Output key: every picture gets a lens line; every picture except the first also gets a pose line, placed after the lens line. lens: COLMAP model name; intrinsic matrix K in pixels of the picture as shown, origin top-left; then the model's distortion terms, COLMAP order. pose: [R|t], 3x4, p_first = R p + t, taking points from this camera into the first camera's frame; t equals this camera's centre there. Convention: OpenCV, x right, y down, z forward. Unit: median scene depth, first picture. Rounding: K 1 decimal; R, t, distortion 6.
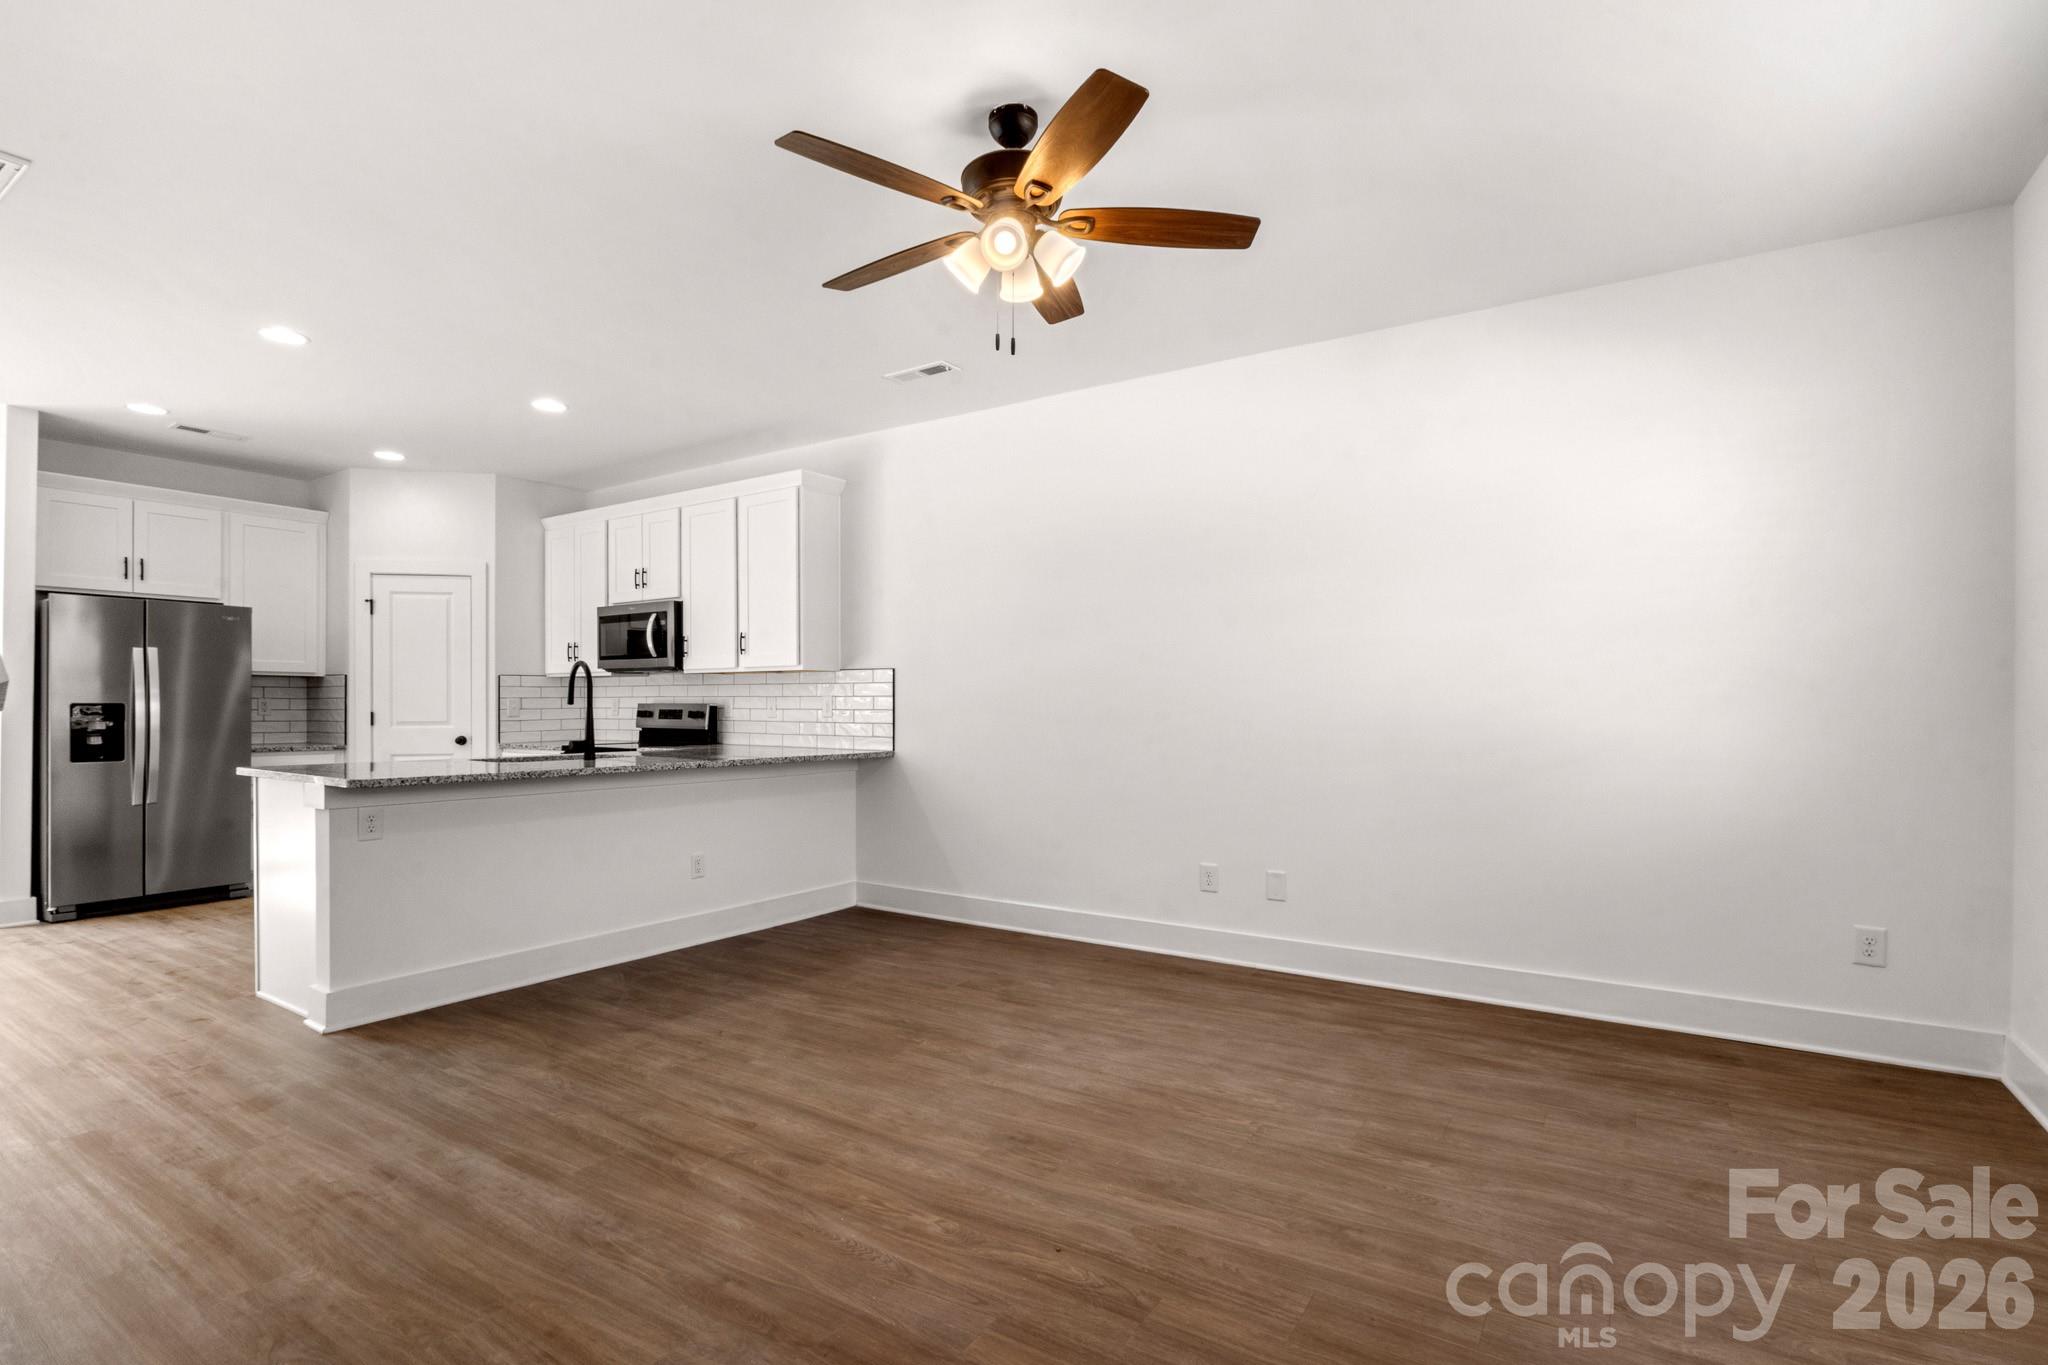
lens RADIAL K [[1006.2, 0, 1029.7], [0, 1006.2, 692.1], [0, 0, 1]] dist [0.002140, 0.000322]
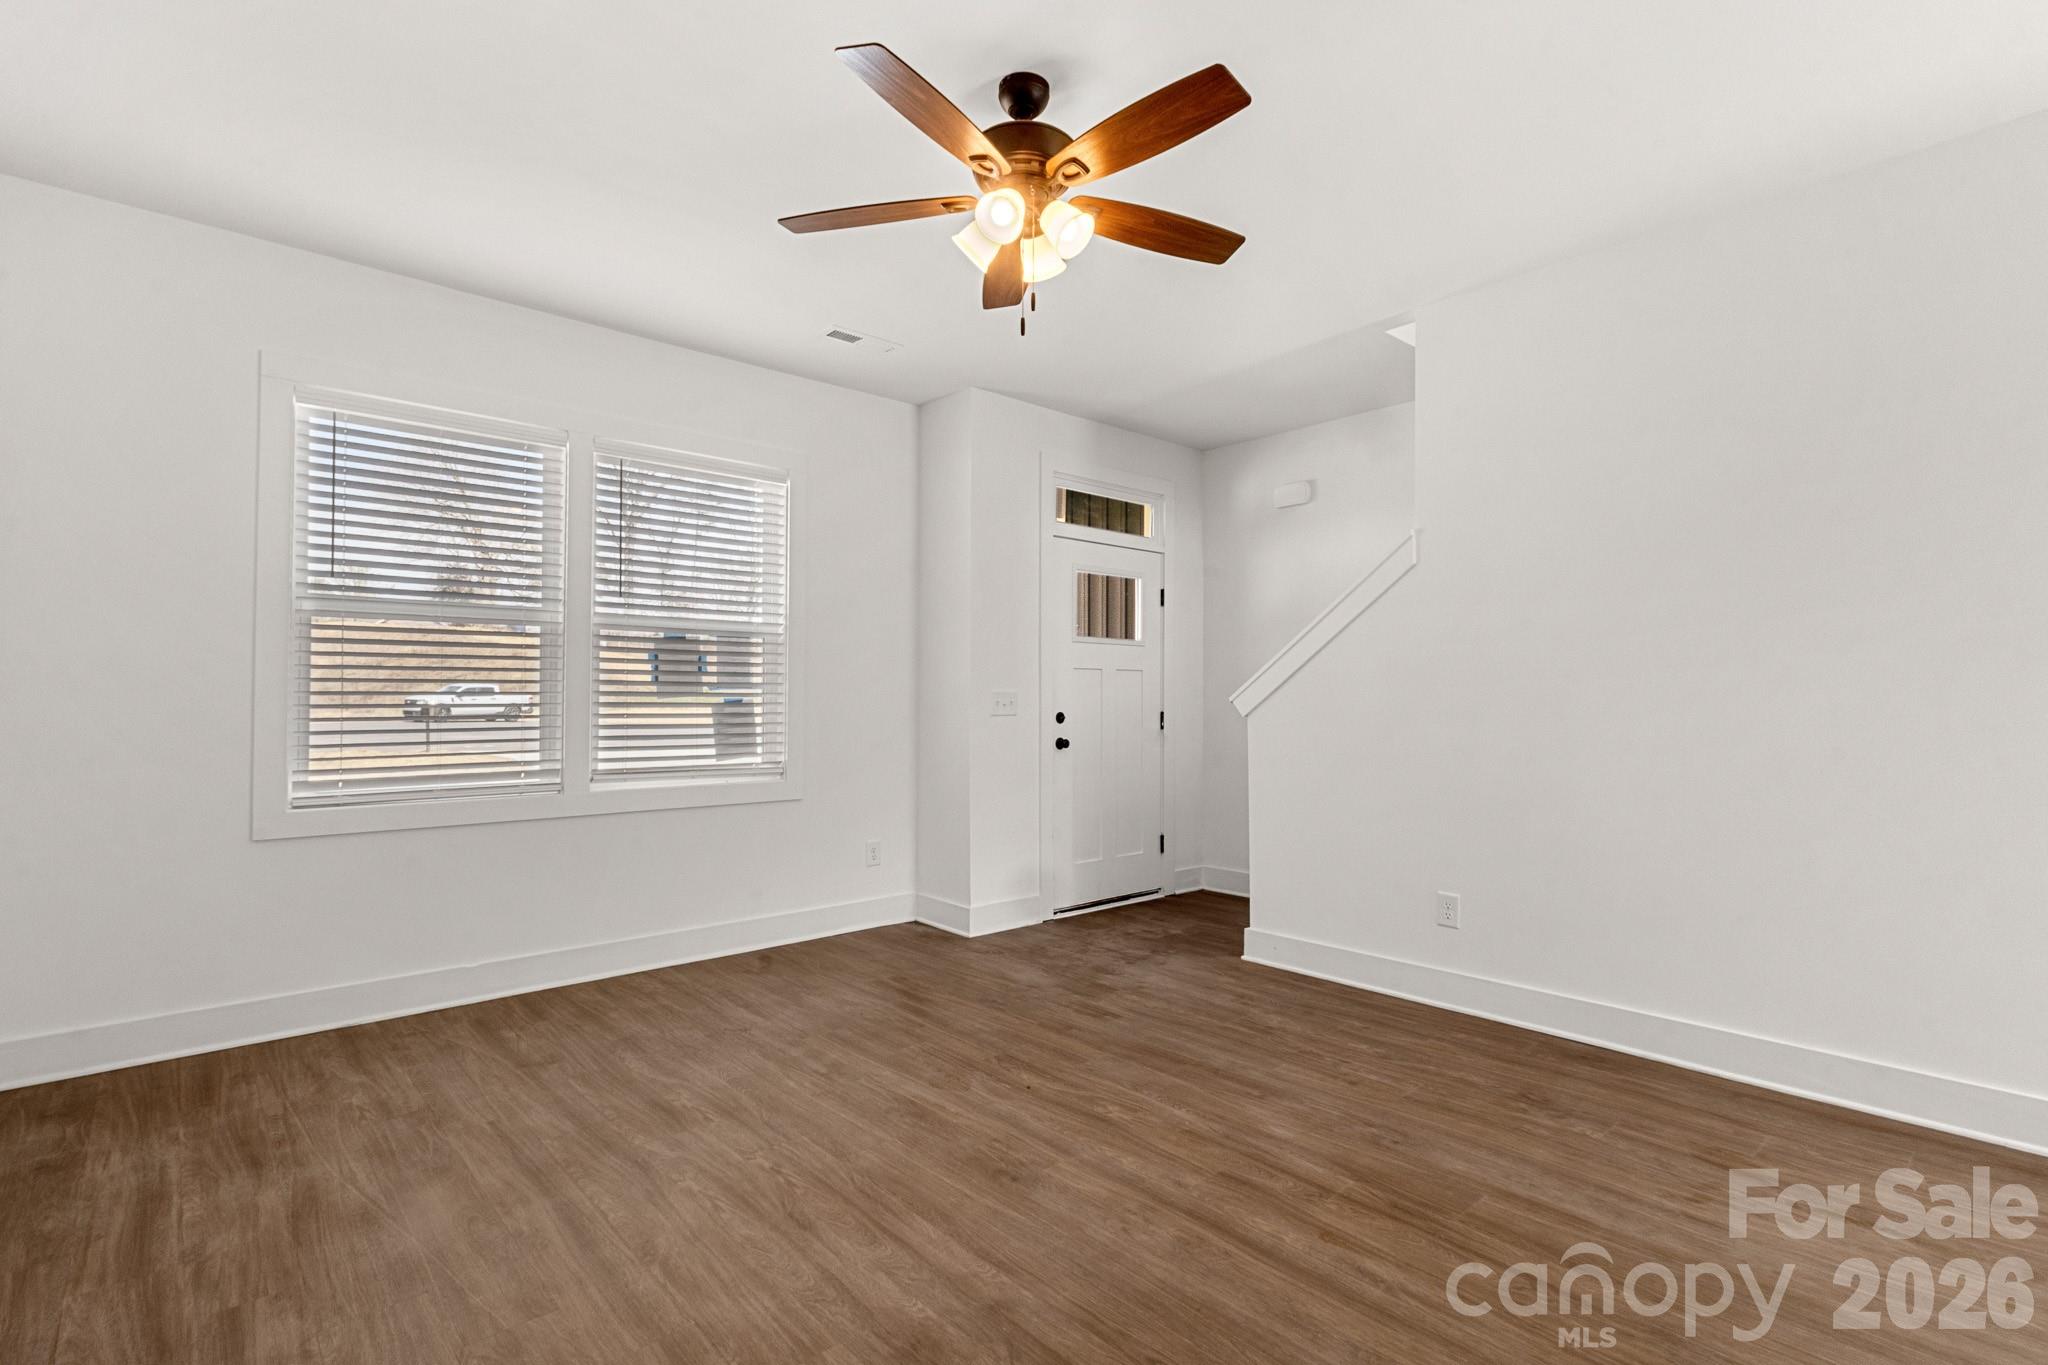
lens RADIAL K [[967.5, 0, 1027.8], [0, 967.5, 687.1], [0, 0, 1]] dist [-0.003171, -0.000046]
pose [[-0.967765, 0.001151, 0.251851, -0.255504], [-0.005425, 0.999662, -0.025416, 0.024235], [-0.251795, -0.025963, -0.967432, 1.901704]]
